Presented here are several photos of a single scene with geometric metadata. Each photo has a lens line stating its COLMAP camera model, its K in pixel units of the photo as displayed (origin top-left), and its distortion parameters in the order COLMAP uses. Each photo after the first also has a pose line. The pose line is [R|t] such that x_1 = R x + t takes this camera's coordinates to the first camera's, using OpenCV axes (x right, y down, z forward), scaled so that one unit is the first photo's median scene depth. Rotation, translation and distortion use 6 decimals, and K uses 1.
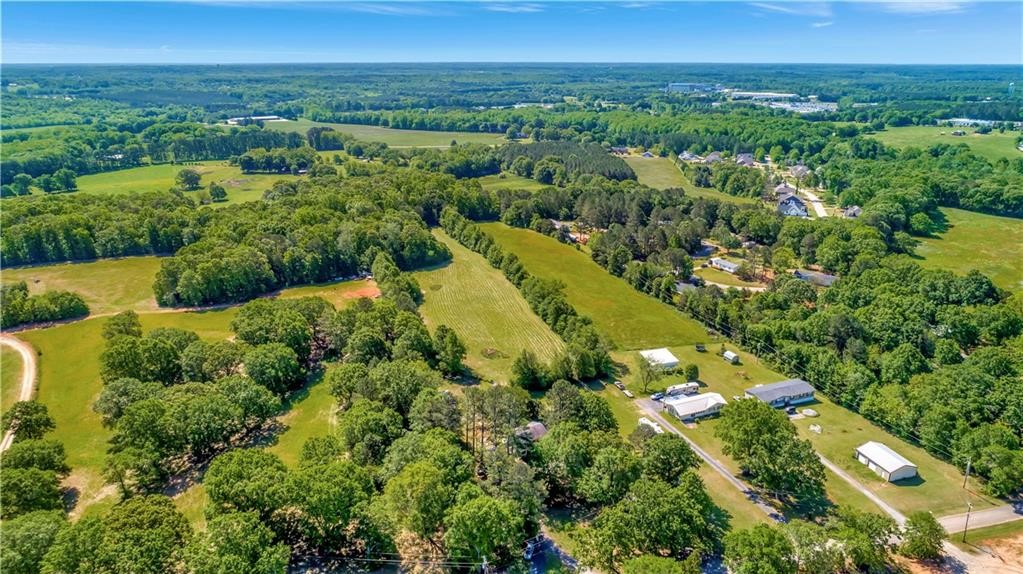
lens RADIAL K [[716.6, 0, 511.5], [0, 716.6, 287.0], [0, 0, 1]] dist [-0.004068, -0.000880]
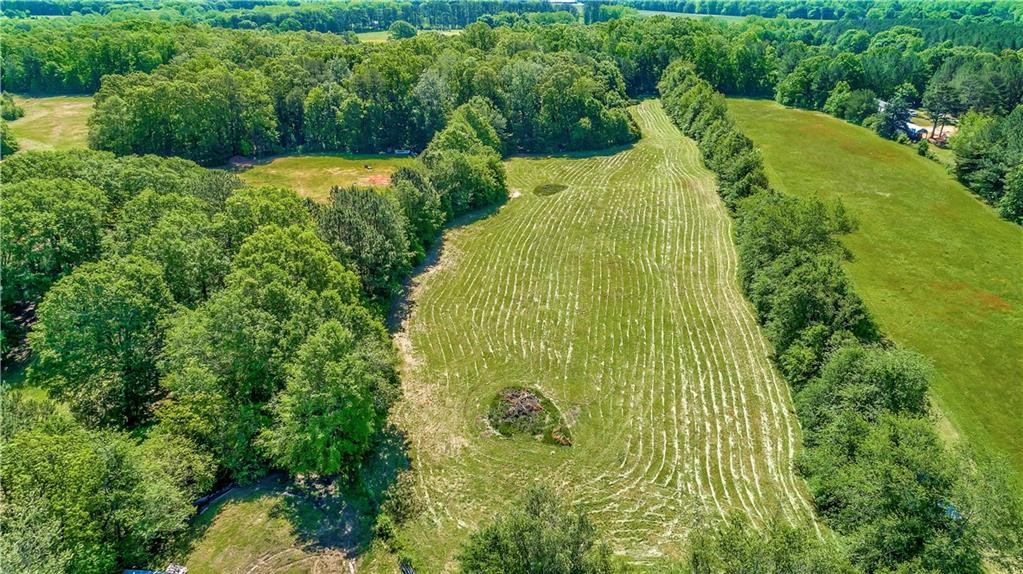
lens RADIAL K [[716.6, 0, 511.5], [0, 716.6, 287.0], [0, 0, 1]] dist [-0.004068, -0.000880]
pose [[0.904734, 0.184477, -0.383959, 0.048981], [-0.140543, 0.980160, 0.139763, 0.001189], [0.402125, -0.072486, 0.912711, 0.494885]]
